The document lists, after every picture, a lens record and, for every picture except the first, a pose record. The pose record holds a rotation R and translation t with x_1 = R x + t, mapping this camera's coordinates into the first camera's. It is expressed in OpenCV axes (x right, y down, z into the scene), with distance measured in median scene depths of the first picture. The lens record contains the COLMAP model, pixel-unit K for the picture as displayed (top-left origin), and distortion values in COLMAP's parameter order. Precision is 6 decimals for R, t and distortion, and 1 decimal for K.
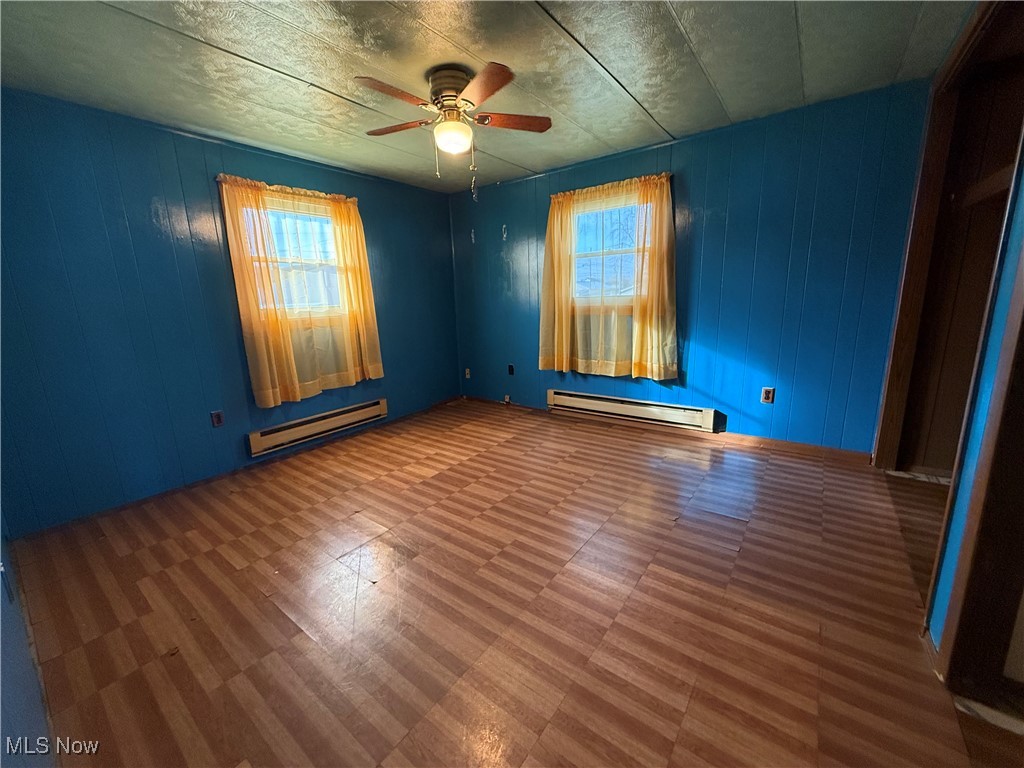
lens RADIAL K [[407.2, 0, 509.3], [0, 407.2, 384.7], [0, 0, 1]] dist [-0.000122, -0.000181]
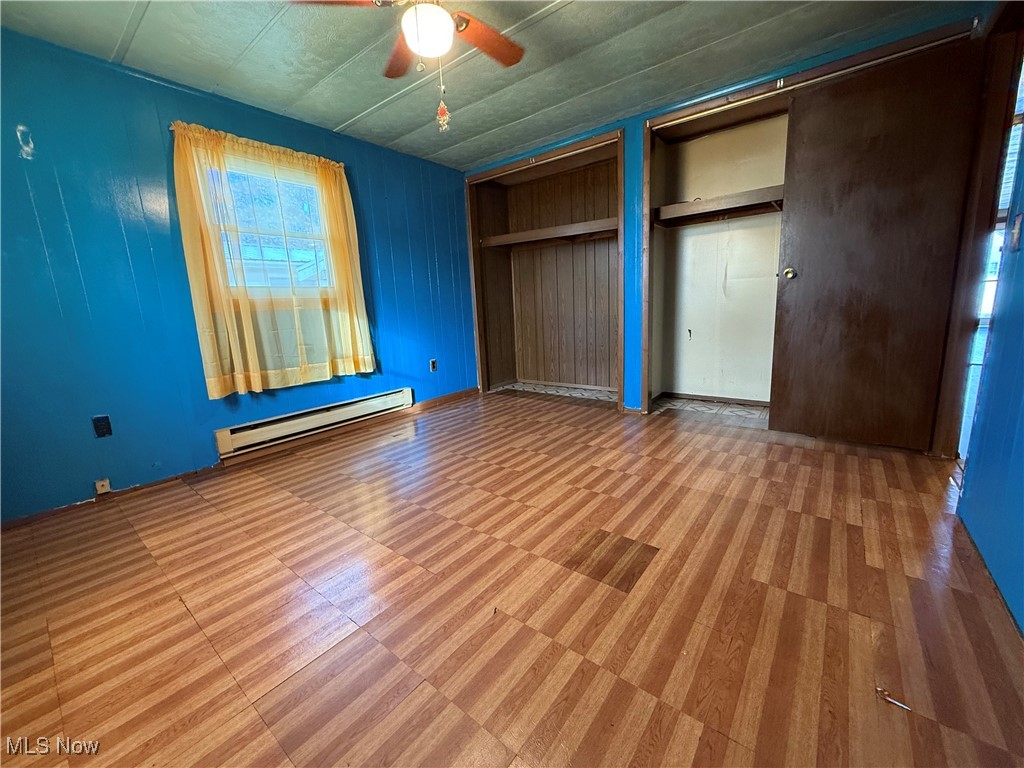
lens RADIAL K [[407.2, 0, 509.3], [0, 407.2, 384.7], [0, 0, 1]] dist [-0.000122, -0.000181]
pose [[0.028640, -0.158604, 0.986927, -0.613637], [0.259120, 0.954759, 0.145915, -0.038215], [-0.965420, 0.251554, 0.068442, 0.612732]]
